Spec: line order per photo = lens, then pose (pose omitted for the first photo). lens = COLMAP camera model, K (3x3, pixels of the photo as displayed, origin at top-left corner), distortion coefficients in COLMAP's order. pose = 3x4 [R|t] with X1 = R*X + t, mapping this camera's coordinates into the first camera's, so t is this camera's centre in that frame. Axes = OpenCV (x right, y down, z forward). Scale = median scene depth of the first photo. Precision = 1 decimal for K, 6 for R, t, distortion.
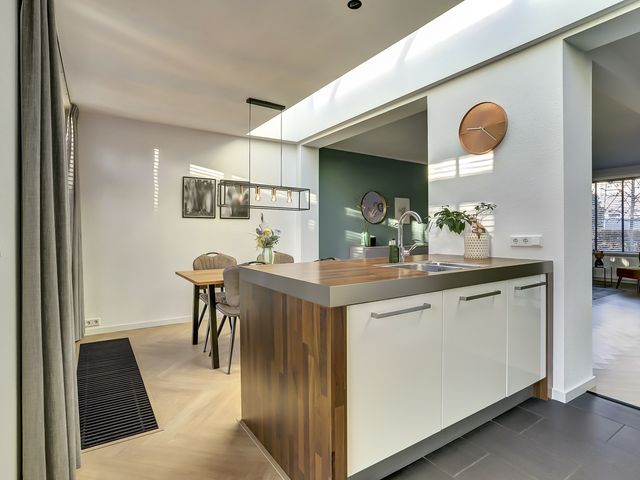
lens RADIAL K [[348.5, 0, 321.1], [0, 348.5, 230.4], [0, 0, 1]] dist [-0.059405, 0.036846]
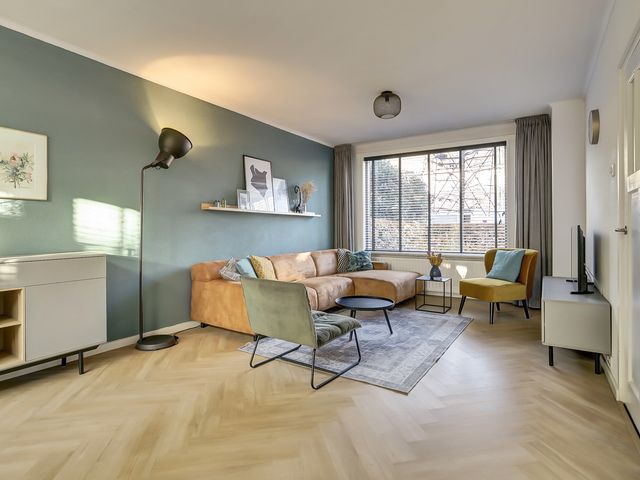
lens RADIAL K [[348.5, 0, 321.1], [0, 348.5, 230.4], [0, 0, 1]] dist [-0.059405, 0.036846]
pose [[0.920411, -0.003811, 0.390934, 0.584151], [-0.000362, 0.999944, 0.010601, 0.016362], [-0.390952, -0.009899, 0.920358, 0.780070]]
